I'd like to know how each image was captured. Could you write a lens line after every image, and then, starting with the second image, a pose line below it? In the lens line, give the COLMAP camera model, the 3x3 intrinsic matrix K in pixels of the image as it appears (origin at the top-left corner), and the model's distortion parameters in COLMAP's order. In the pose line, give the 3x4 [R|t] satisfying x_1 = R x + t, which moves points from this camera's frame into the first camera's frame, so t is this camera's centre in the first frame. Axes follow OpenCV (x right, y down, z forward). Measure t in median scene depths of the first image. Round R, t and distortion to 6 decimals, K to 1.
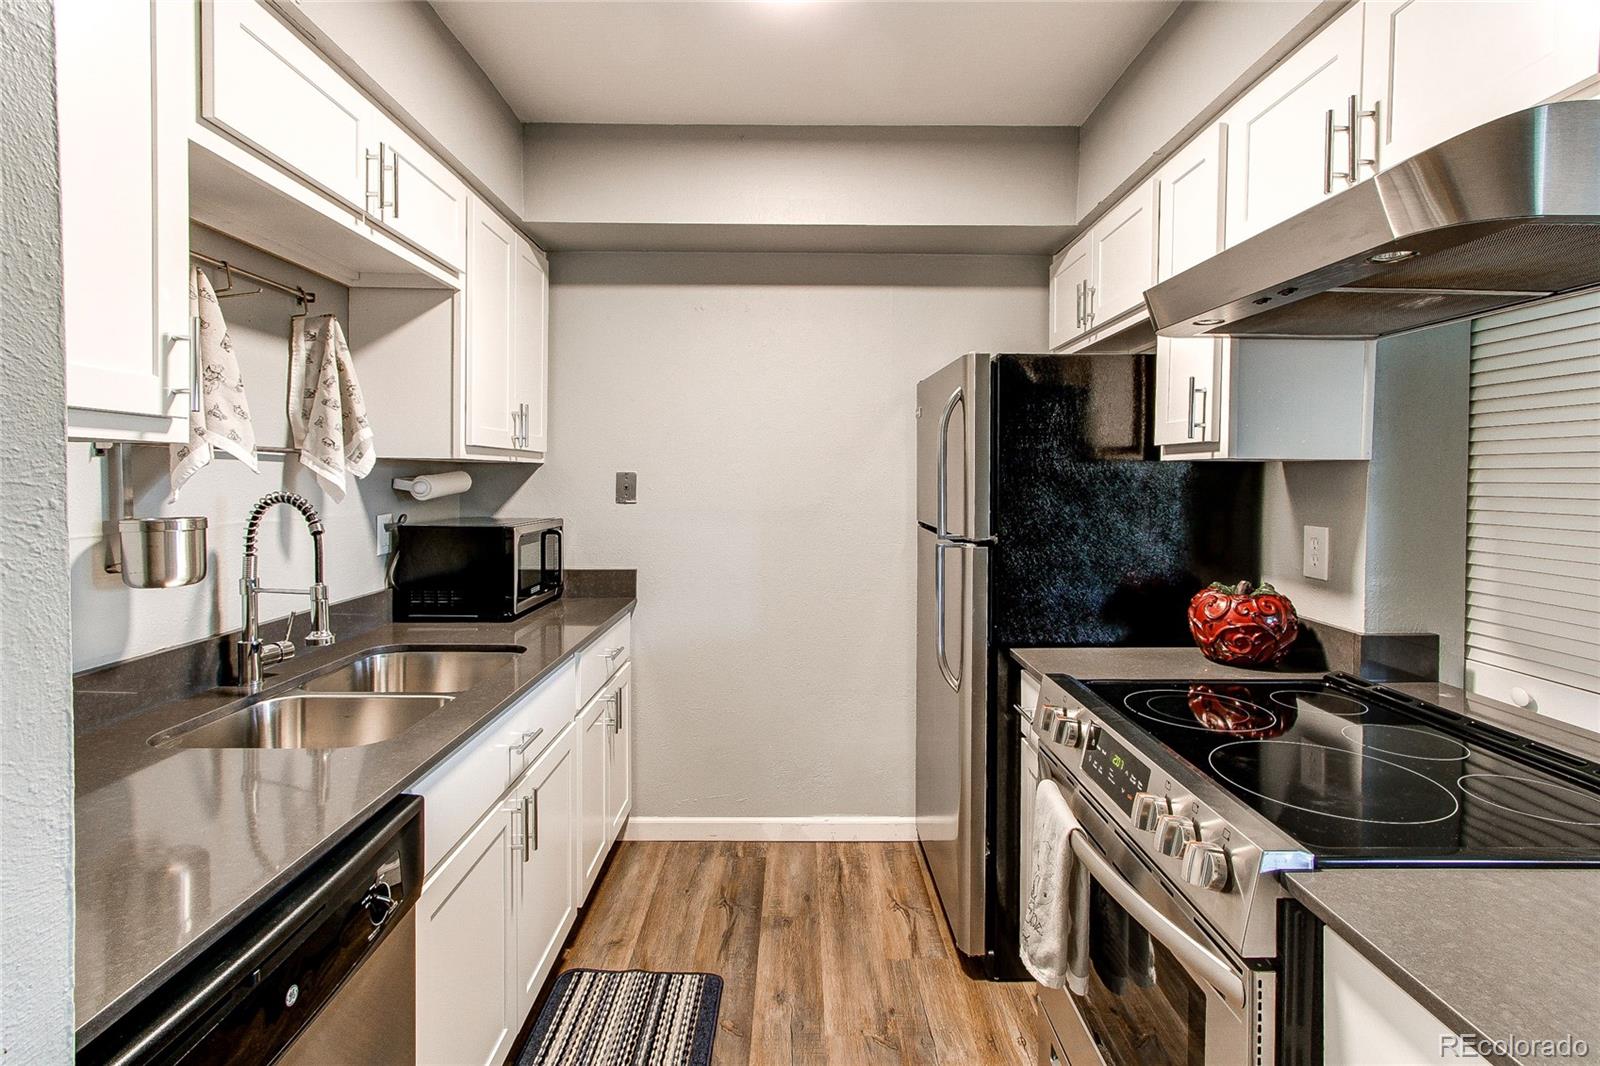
lens RADIAL K [[752.4, 0, 801.4], [0, 752.4, 492.0], [0, 0, 1]] dist [0.000569, 0.000494]
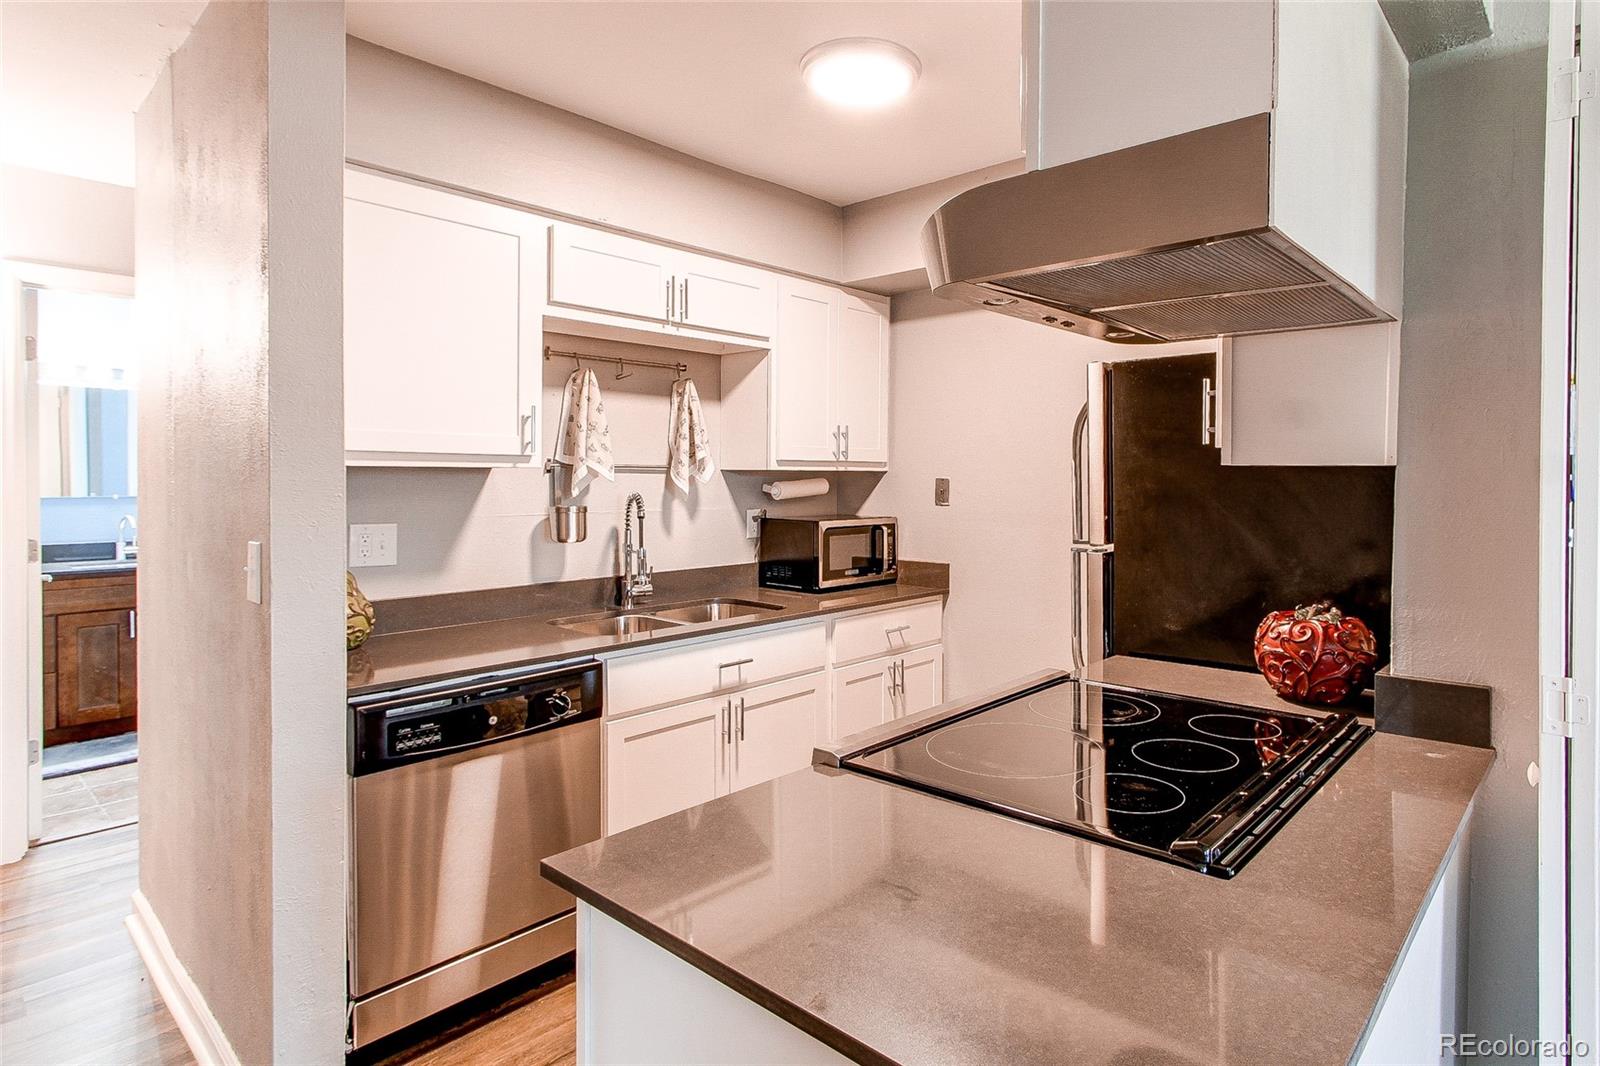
lens RADIAL K [[869.6, 0, 890.0], [0, 869.6, 482.4], [0, 0, 1]] dist [0.001410, 0.000320]
pose [[0.760757, 0.000216, -0.649037, 0.859552], [-0.010940, 0.999862, -0.012490, -0.004326], [0.648945, 0.016603, 0.760654, -0.091128]]
